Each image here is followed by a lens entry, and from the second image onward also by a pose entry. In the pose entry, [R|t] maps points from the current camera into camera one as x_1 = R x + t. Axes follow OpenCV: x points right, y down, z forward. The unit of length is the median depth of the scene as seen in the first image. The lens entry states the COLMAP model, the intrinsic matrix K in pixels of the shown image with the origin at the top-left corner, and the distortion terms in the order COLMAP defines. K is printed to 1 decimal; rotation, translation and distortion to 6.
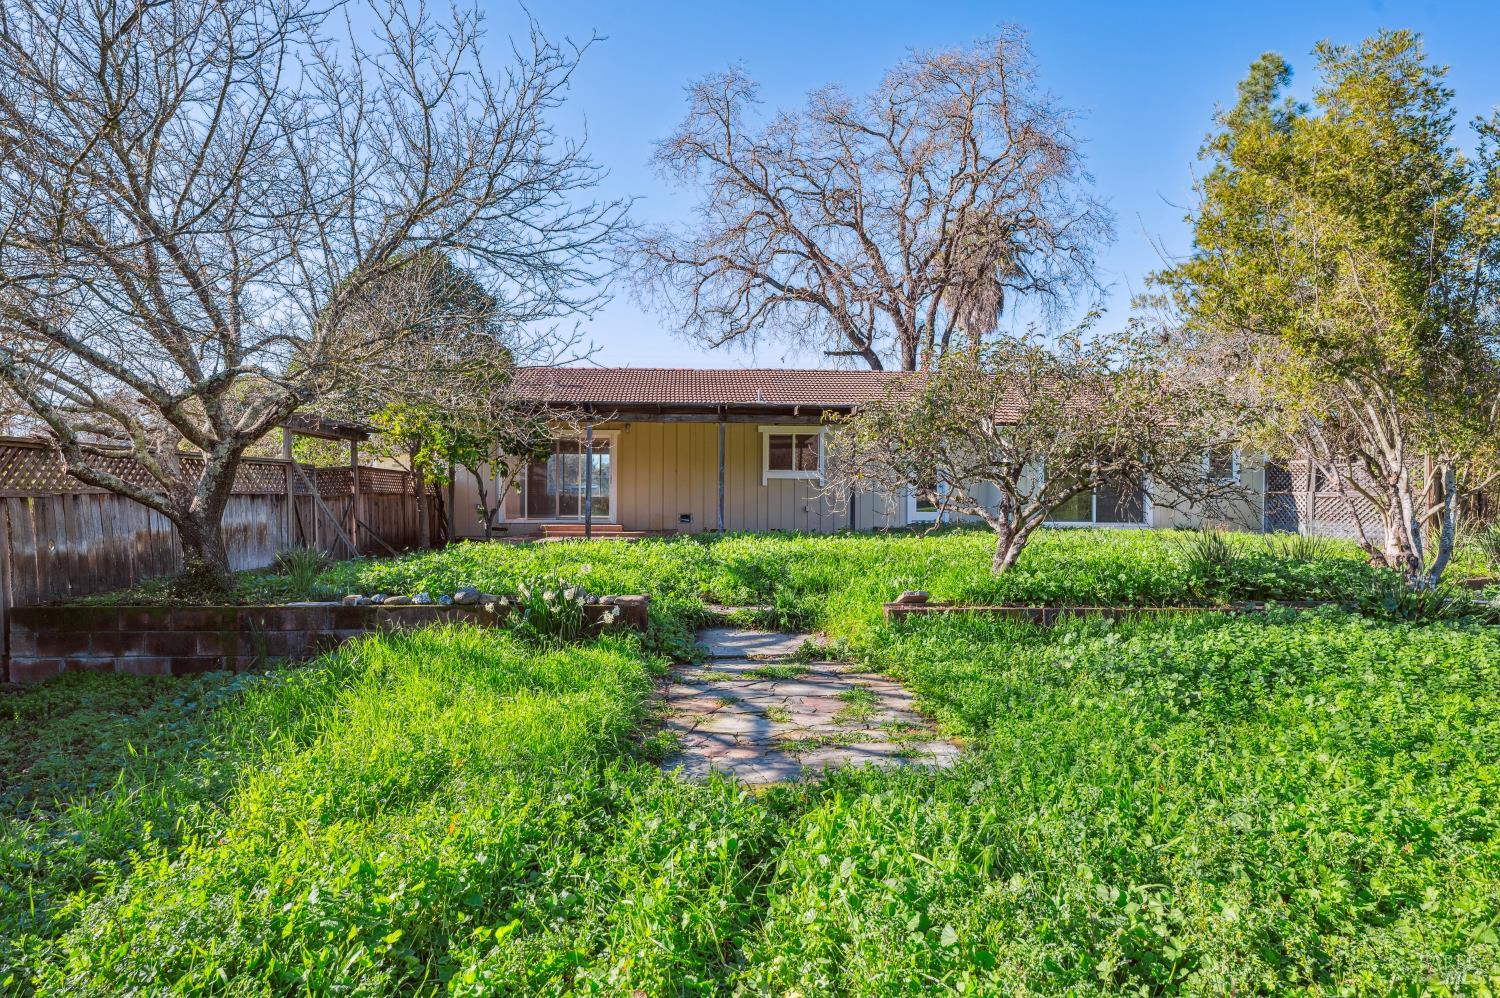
lens RADIAL K [[866.0, 0, 750.0], [0, 866.0, 499.0], [0, 0, 1]] dist [0.002512, 0.000881]
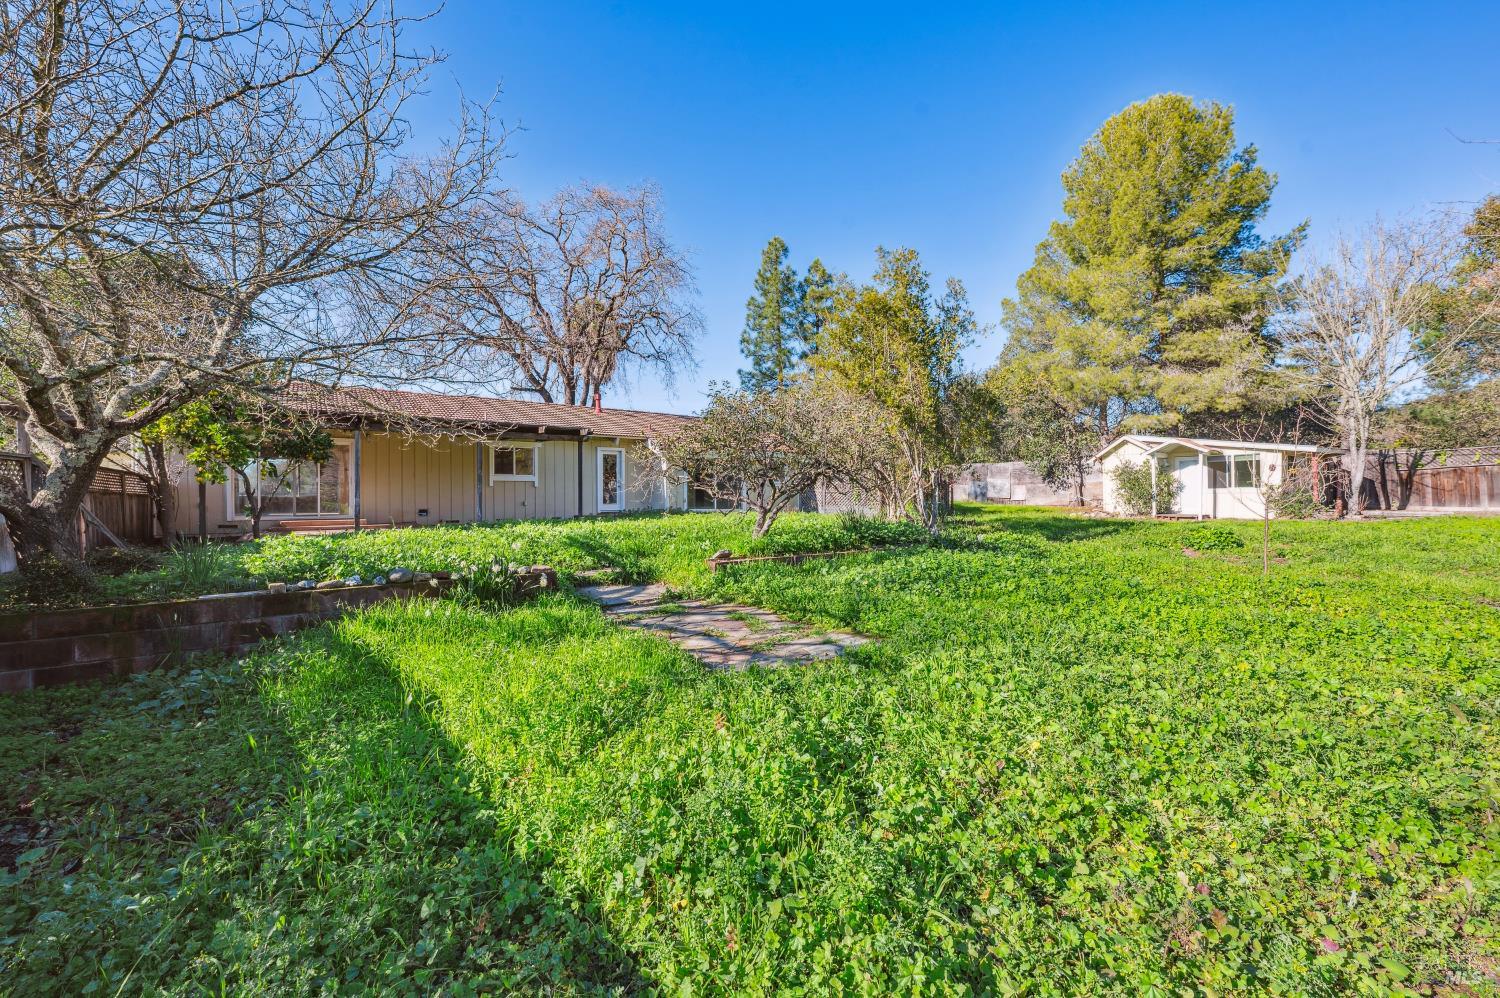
lens RADIAL K [[597.6, 0, 750.0], [0, 597.6, 499.0], [0, 0, 1]] dist [-0.000237, -0.000019]
pose [[0.846058, -0.011834, 0.532959, -0.310490], [0.011242, 0.999927, 0.004357, 0.010578], [-0.532972, 0.002305, 0.846130, 0.070371]]
